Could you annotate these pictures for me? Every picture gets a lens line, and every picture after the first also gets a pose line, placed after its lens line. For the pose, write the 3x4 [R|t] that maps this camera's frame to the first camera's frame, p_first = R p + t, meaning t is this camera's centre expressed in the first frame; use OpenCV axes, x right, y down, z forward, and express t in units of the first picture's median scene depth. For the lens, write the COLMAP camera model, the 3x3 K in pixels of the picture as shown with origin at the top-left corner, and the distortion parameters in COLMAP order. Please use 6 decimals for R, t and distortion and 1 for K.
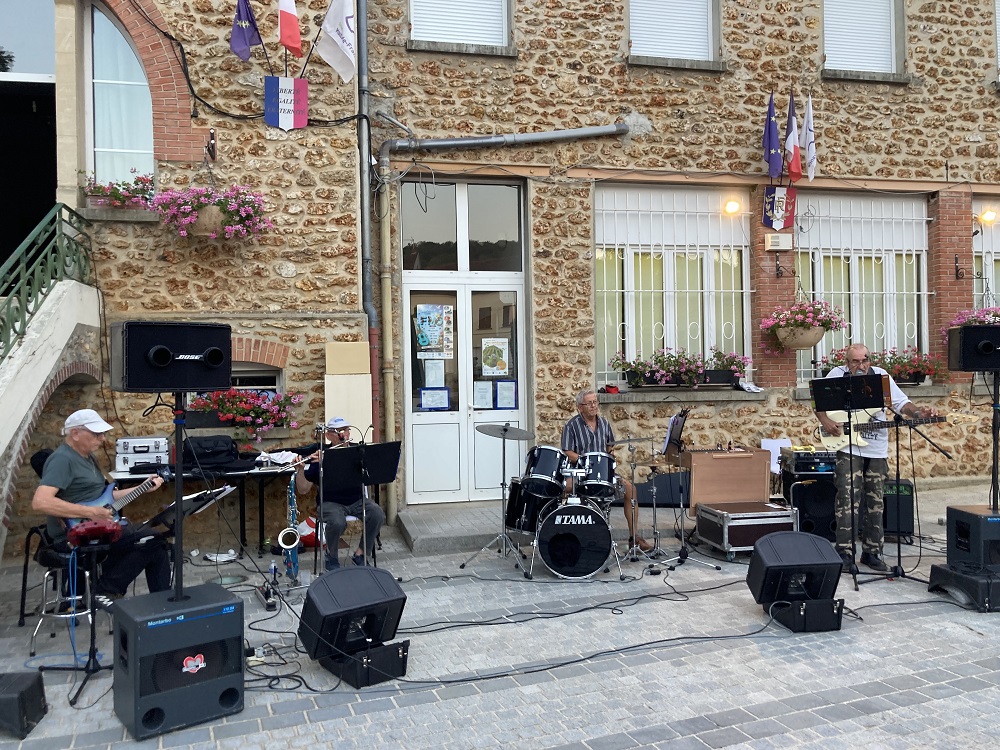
lens RADIAL K [[822.3, 0, 509.2], [0, 822.3, 373.4], [0, 0, 1]] dist [0.024361, -0.012929]
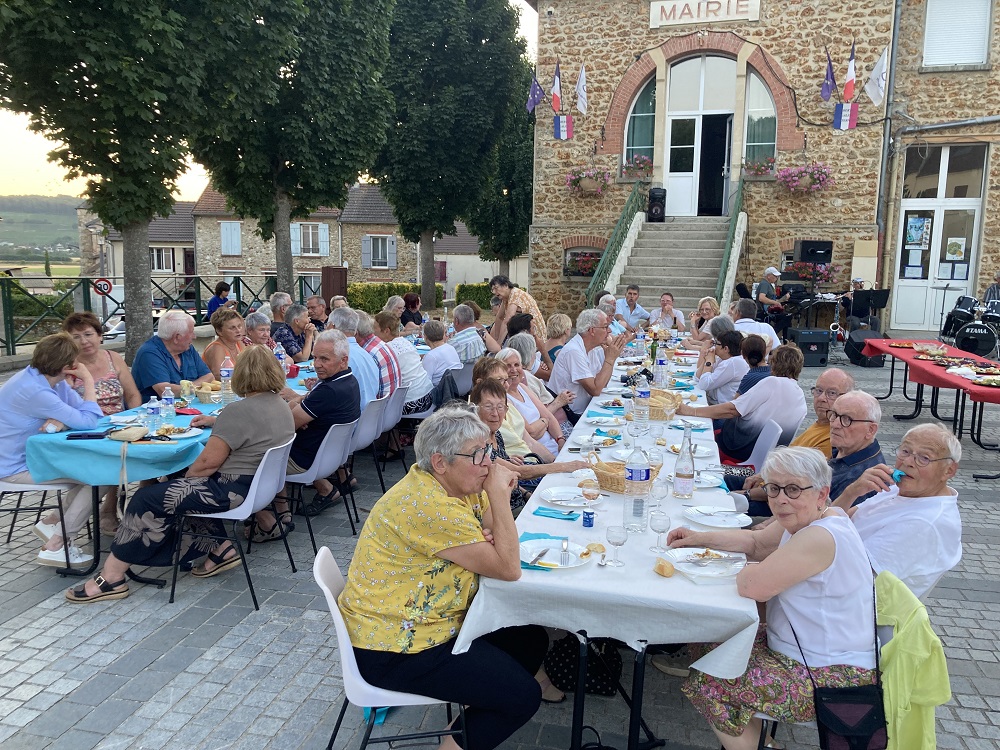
lens RADIAL K [[822.3, 0, 504.2], [0, 822.3, 374.0], [0, 0, 1]] dist [0.024361, -0.012929]
pose [[0.841772, 0.113104, -0.527851, 0.137684], [-0.029993, 0.986093, 0.163463, -0.017570], [0.538999, -0.121766, 0.833458, -1.033037]]
